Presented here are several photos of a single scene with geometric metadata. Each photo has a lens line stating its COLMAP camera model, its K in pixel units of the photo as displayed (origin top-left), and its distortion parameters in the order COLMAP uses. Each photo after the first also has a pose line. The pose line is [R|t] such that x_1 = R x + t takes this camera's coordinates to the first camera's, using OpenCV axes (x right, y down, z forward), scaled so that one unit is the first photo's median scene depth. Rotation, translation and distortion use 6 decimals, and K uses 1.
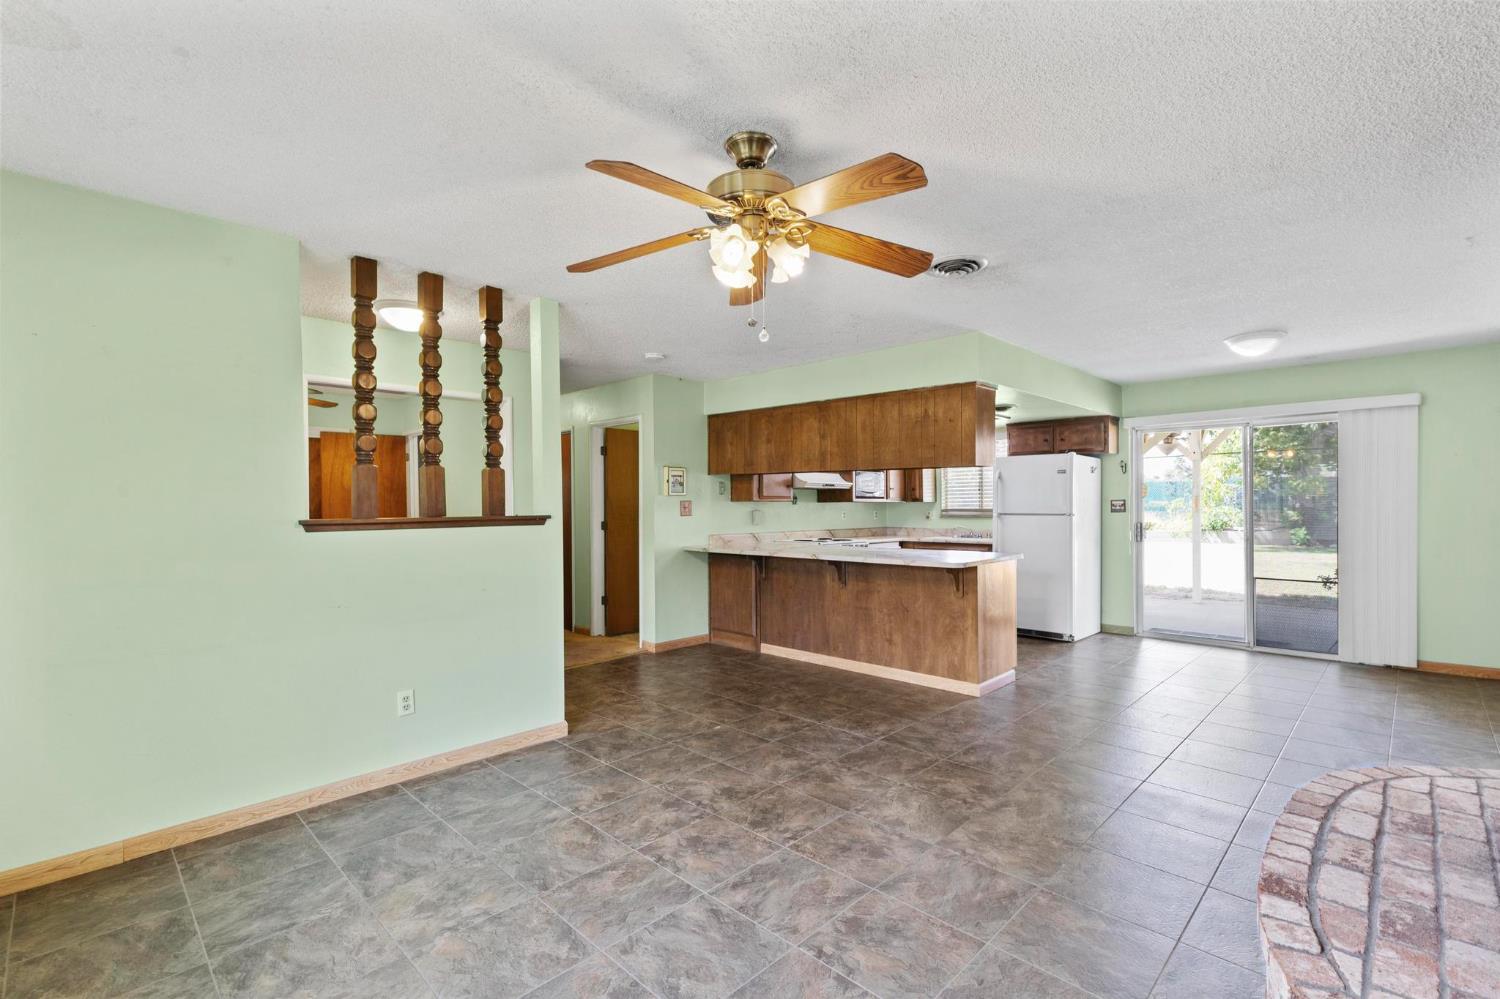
lens RADIAL K [[675.4, 0, 756.8], [0, 675.4, 503.8], [0, 0, 1]] dist [0.006064, -0.000297]
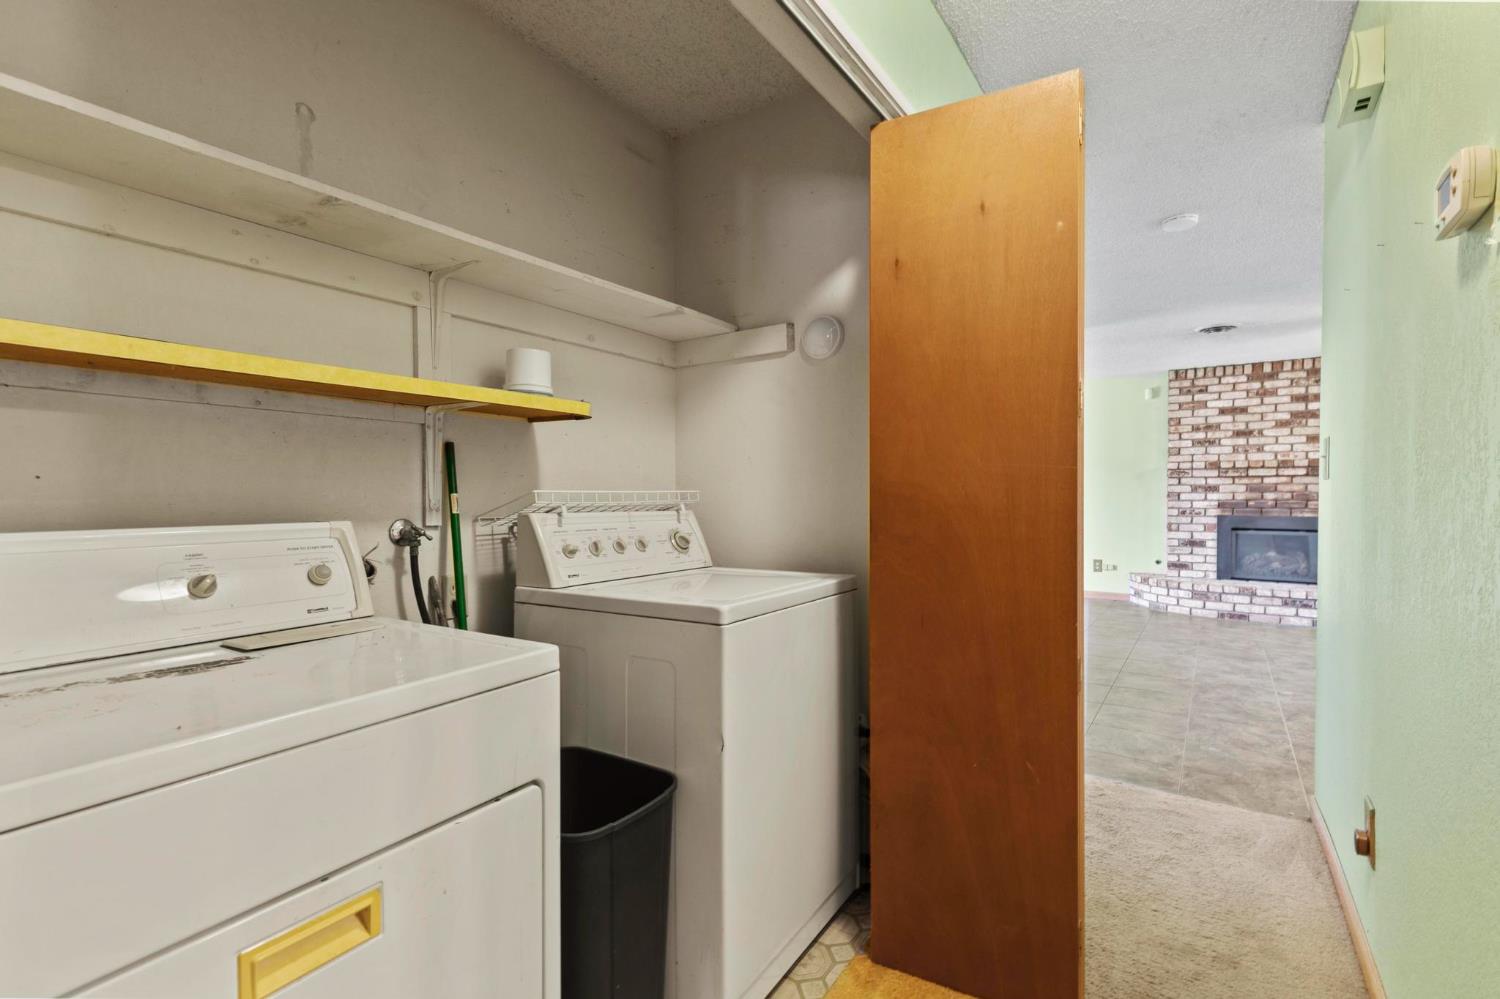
lens RADIAL K [[675.4, 0, 756.8], [0, 675.4, 503.8], [0, 0, 1]] dist [0.006064, -0.000297]
pose [[-0.176680, -0.005675, 0.984252, -0.934277], [-0.001899, 0.999983, 0.005425, 0.051544], [-0.984267, -0.000911, -0.176688, 2.021298]]
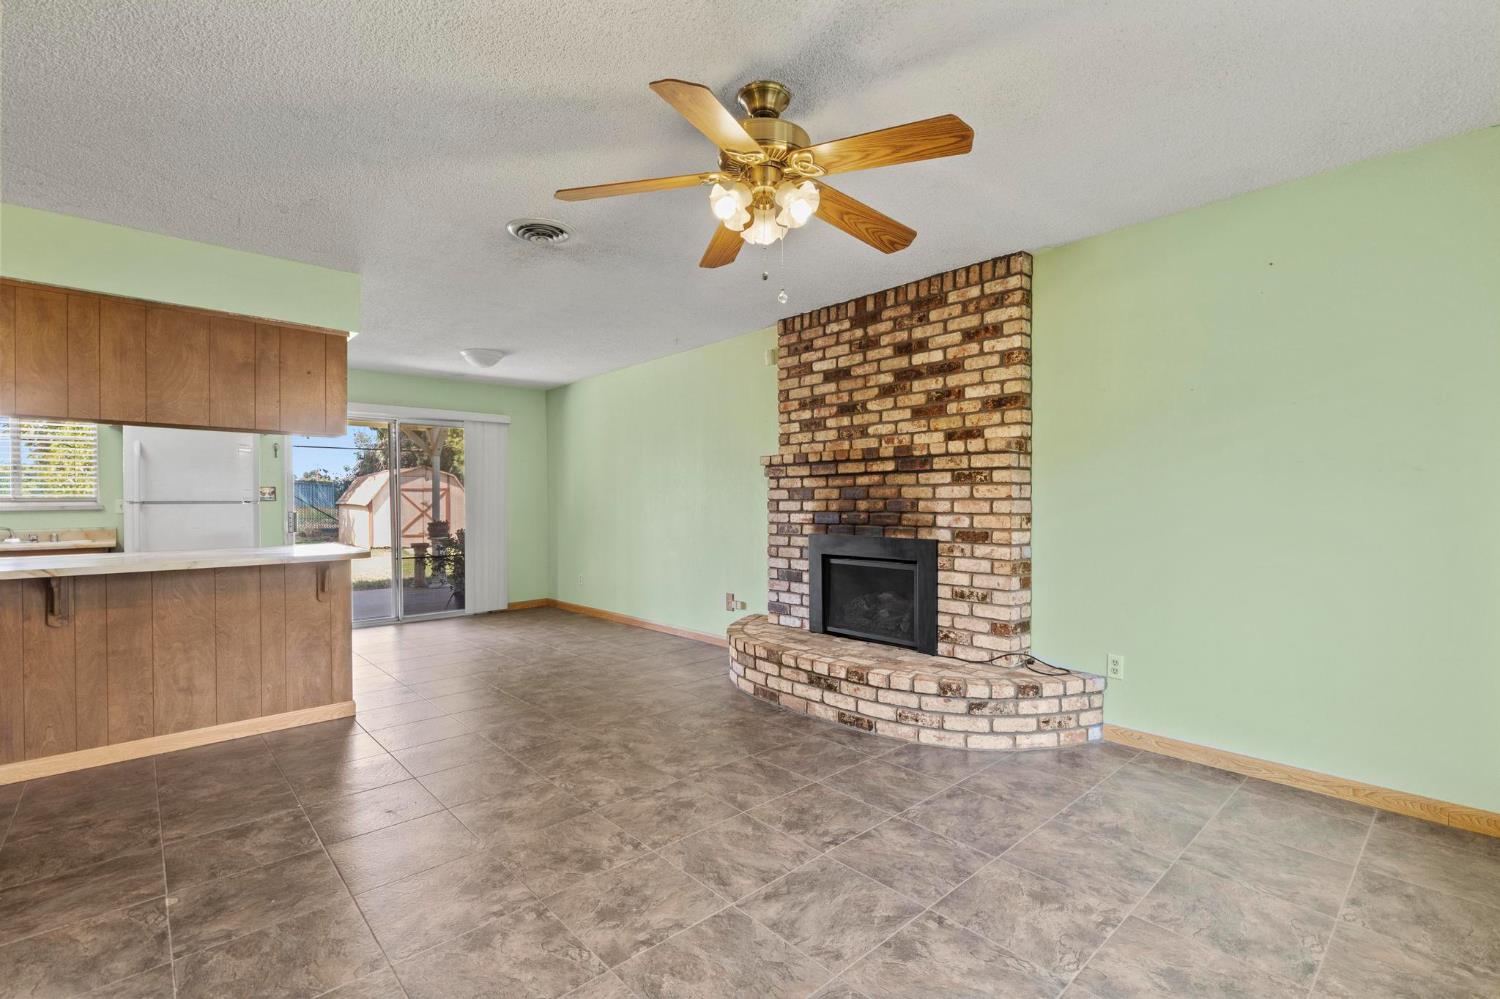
lens RADIAL K [[675.4, 0, 756.8], [0, 675.4, 503.8], [0, 0, 1]] dist [0.006064, -0.000297]
pose [[0.051243, -0.000577, 0.998686, -0.568985], [0.005524, 0.999985, 0.000295, 0.035226], [-0.998671, 0.005502, 0.051245, 0.553627]]
